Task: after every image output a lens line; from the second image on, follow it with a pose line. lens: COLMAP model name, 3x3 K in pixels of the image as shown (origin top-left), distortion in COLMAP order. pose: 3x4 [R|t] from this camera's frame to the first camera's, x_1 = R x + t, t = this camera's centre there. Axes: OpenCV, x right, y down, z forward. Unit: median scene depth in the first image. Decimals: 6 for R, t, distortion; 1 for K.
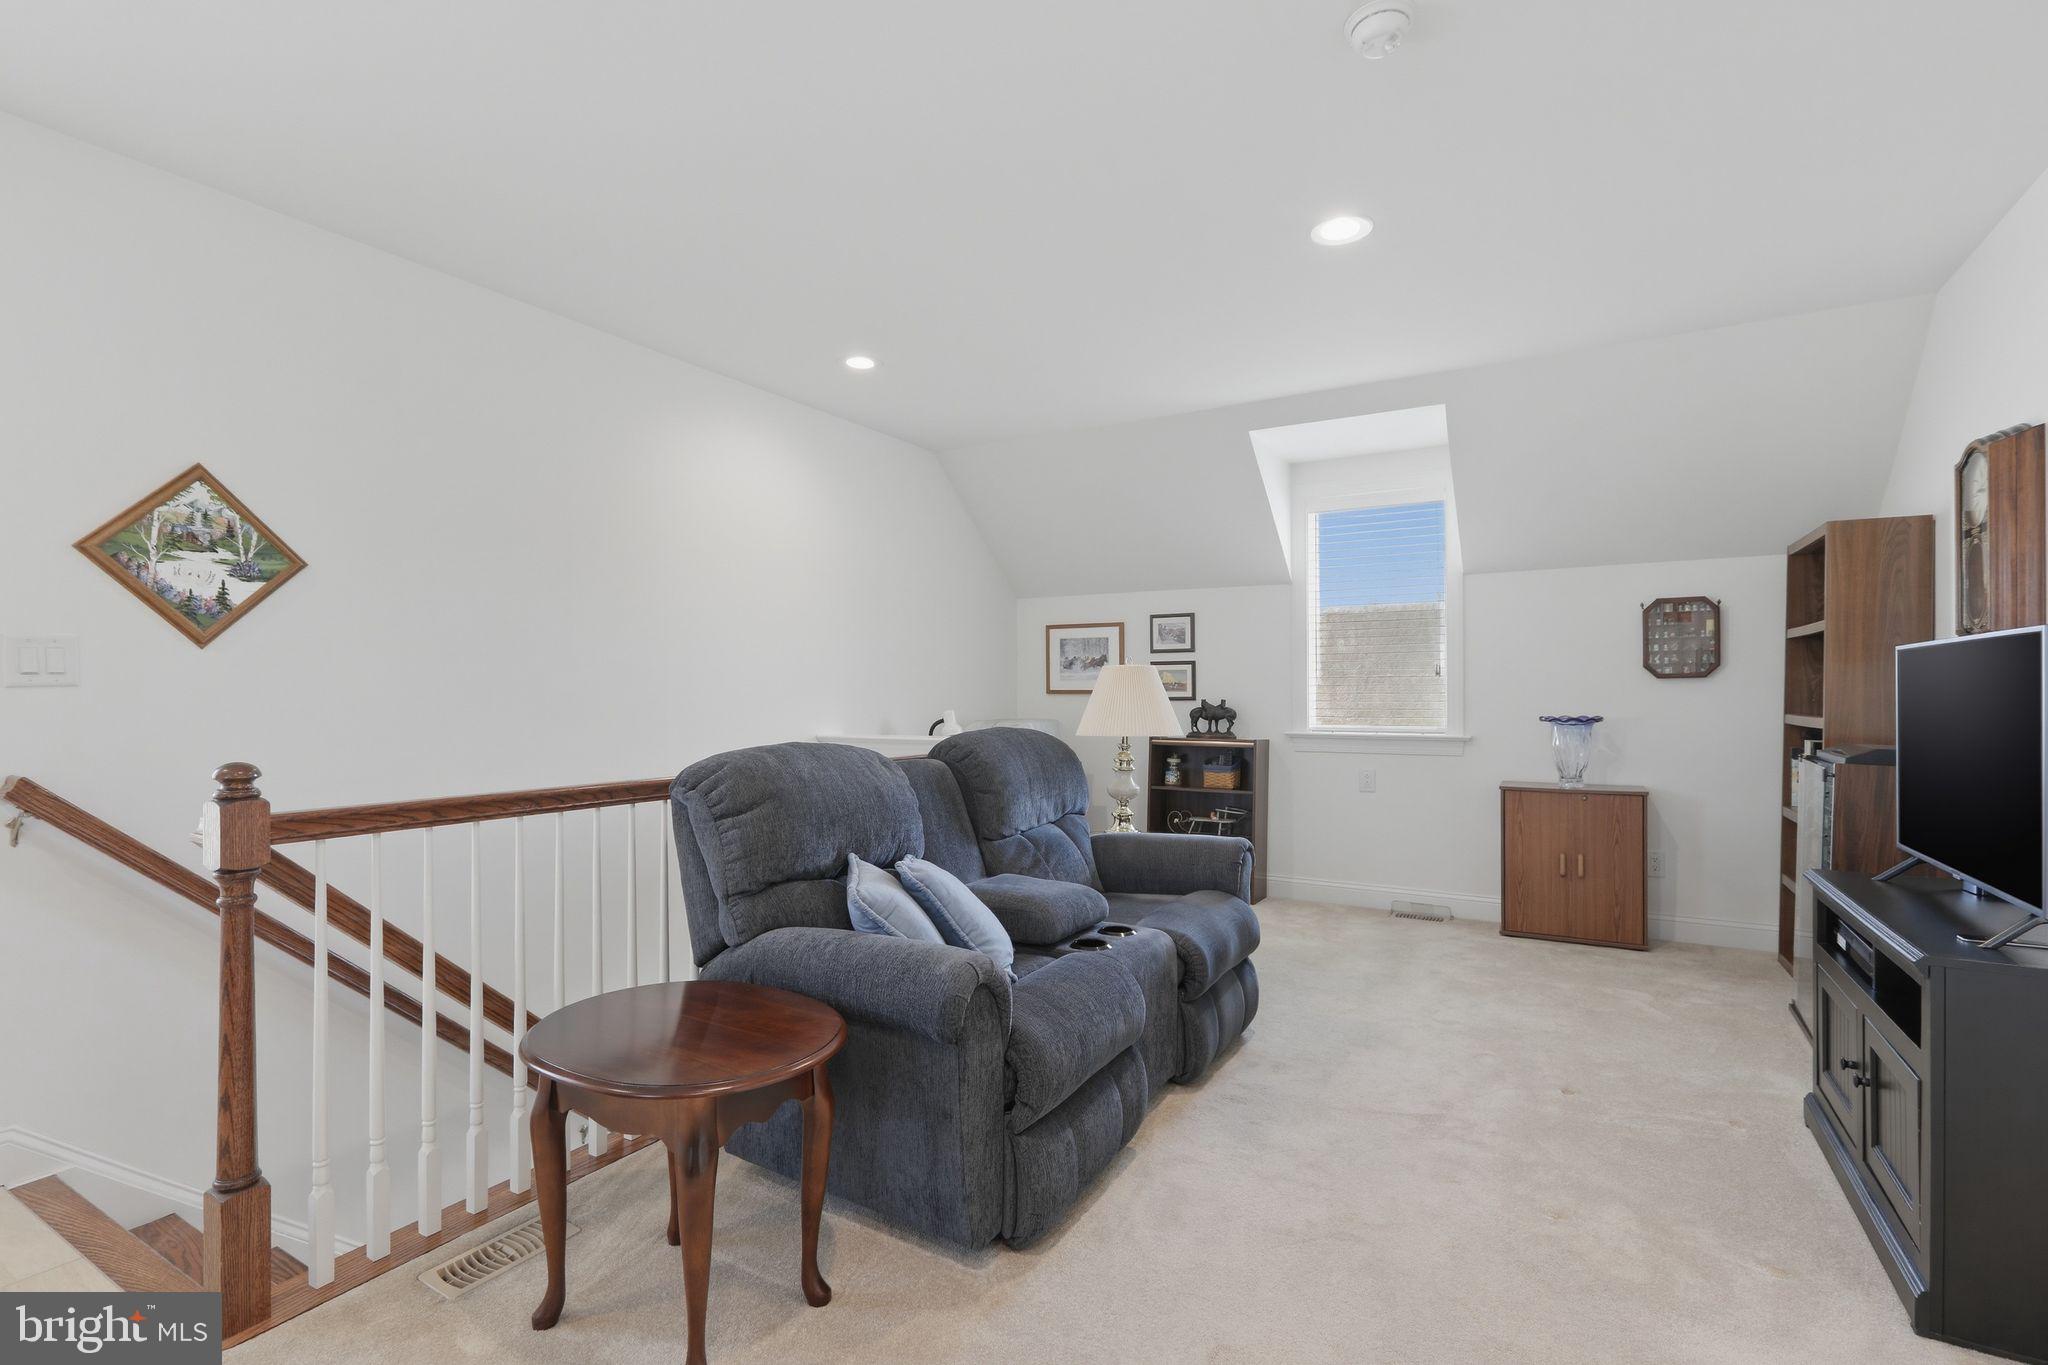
lens RADIAL K [[938.7, 0, 1028.4], [0, 938.7, 695.1], [0, 0, 1]] dist [-0.002866, 0.001391]
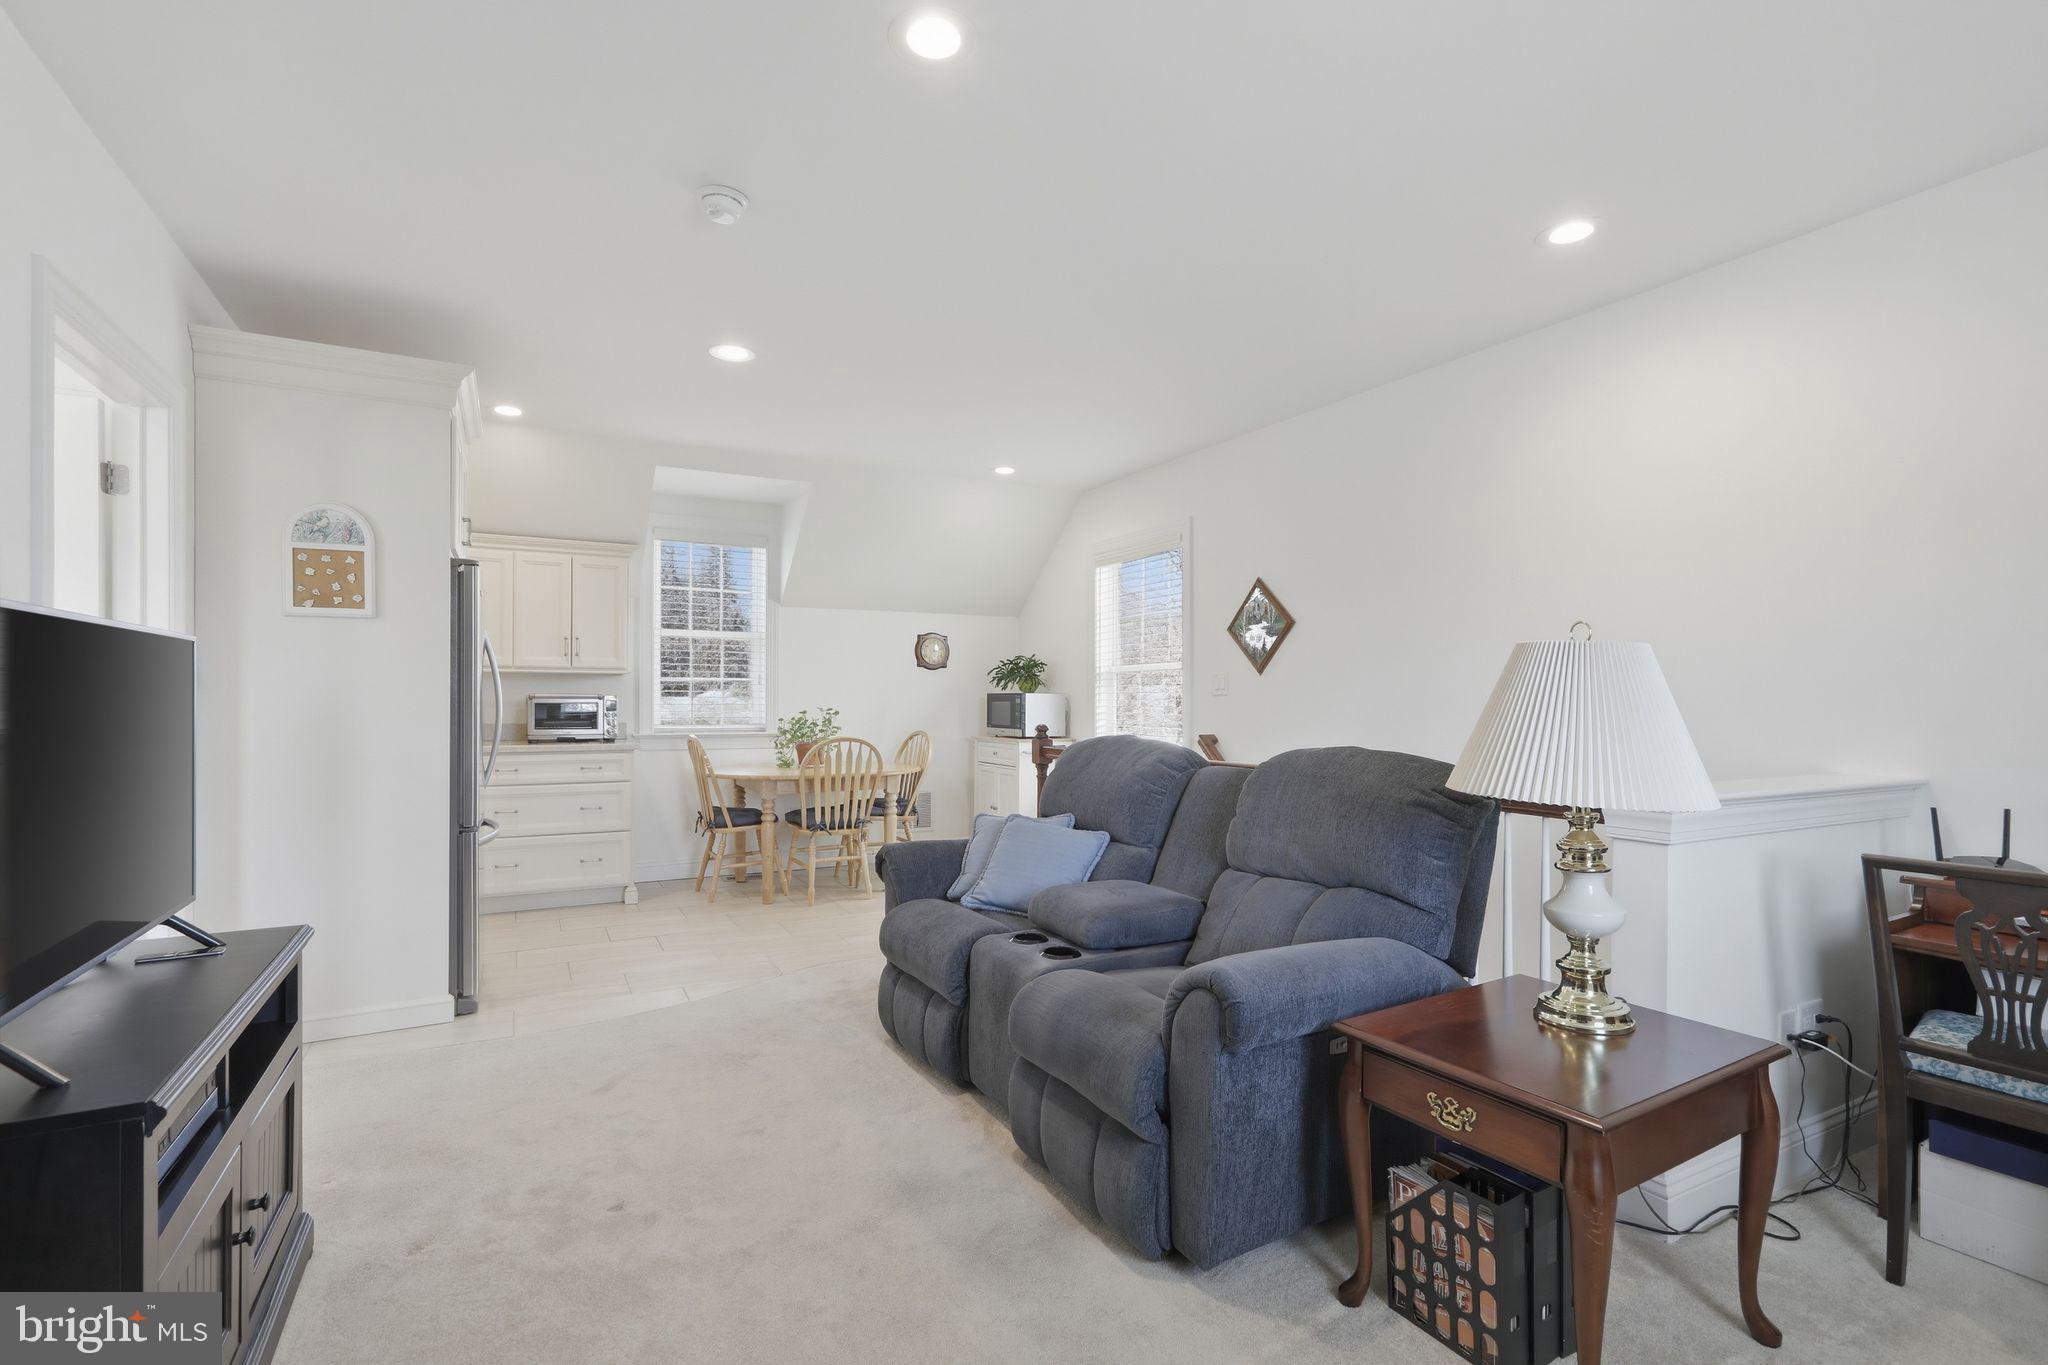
lens RADIAL K [[938.7, 0, 1028.4], [0, 938.7, 695.1], [0, 0, 1]] dist [-0.002866, 0.001391]
pose [[-0.503254, -0.001655, -0.864137, 0.968166], [-0.004465, 0.999990, 0.000685, -0.007250], [0.864127, 0.004203, -0.503257, 1.514342]]
